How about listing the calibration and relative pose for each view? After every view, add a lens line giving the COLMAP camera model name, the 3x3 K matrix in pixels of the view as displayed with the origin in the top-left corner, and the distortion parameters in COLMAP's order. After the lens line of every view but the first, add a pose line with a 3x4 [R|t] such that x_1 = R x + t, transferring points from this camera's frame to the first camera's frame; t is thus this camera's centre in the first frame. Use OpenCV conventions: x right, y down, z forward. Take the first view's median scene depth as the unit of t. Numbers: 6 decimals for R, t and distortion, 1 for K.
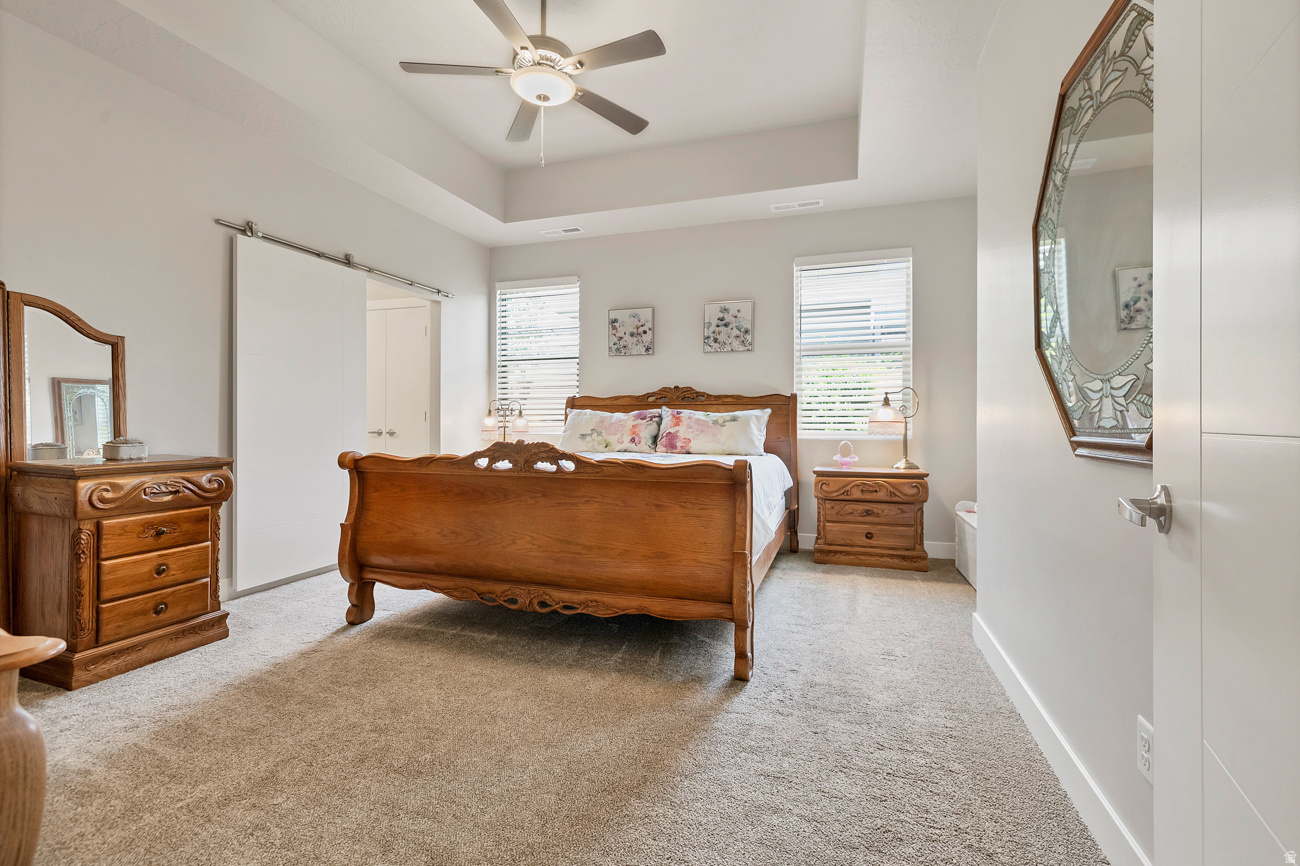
lens RADIAL K [[564.7, 0, 653.5], [0, 564.7, 423.5], [0, 0, 1]] dist [0.001141, 0.000156]
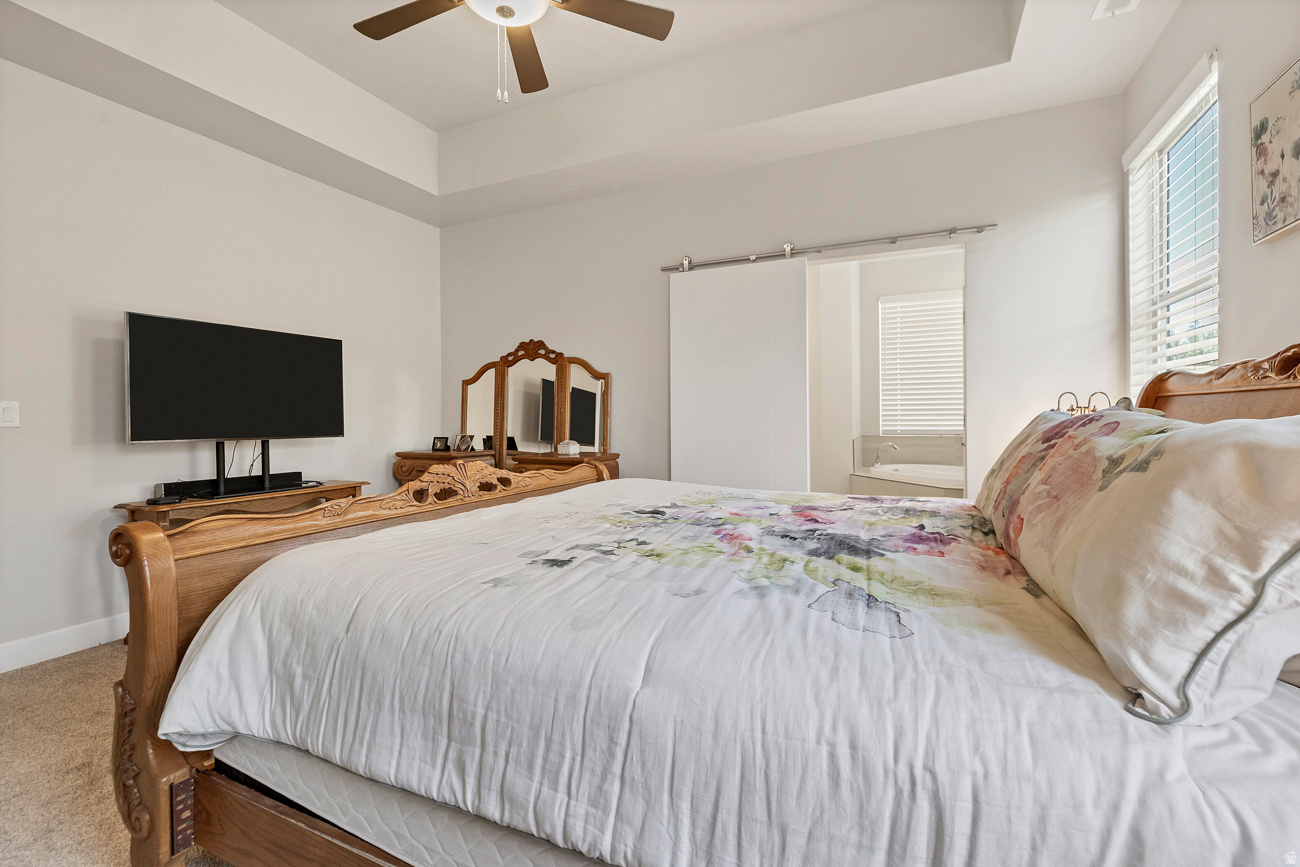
lens RADIAL K [[564.7, 0, 647.7], [0, 564.7, 425.0], [0, 0, 1]] dist [0.001141, 0.000156]
pose [[-0.122317, 0.010038, -0.992440, 0.322137], [-0.000042, 0.999949, 0.010119, -0.018417], [0.992491, 0.001280, -0.122310, 0.759994]]
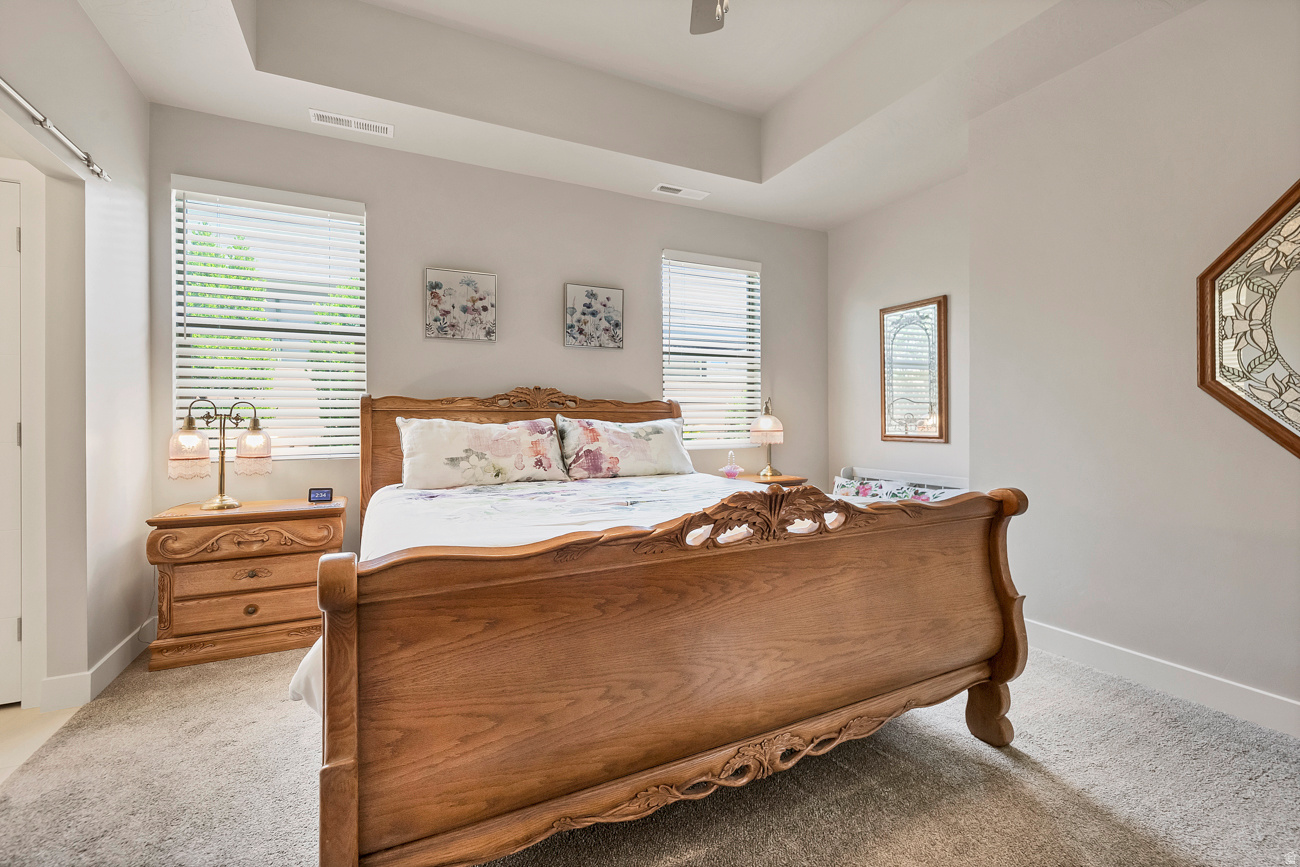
lens RADIAL K [[564.7, 0, 659.5], [0, 564.7, 425.4], [0, 0, 1]] dist [0.001141, 0.000156]
pose [[0.706998, -0.012324, 0.707108, -0.392556], [0.008363, 0.999924, 0.009066, -0.020863], [-0.707166, -0.000497, 0.707047, 0.368007]]
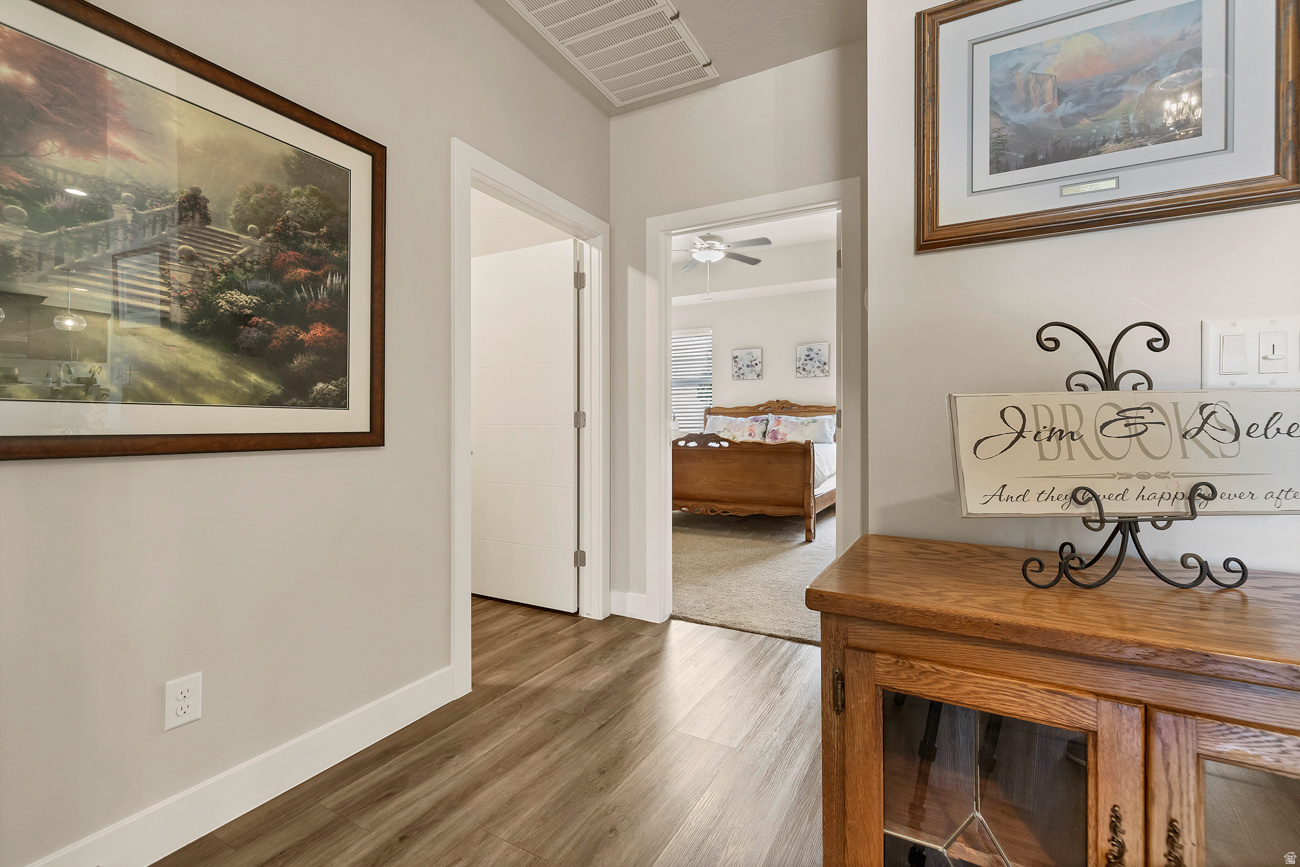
lens RADIAL K [[564.7, 0, 649.8], [0, 564.7, 429.3], [0, 0, 1]] dist [0.001141, 0.000156]
pose [[0.983379, -0.002842, -0.181545, -0.023855], [0.004140, 0.999969, 0.006771, 0.002021], [0.181520, -0.007410, 0.983359, -0.595441]]
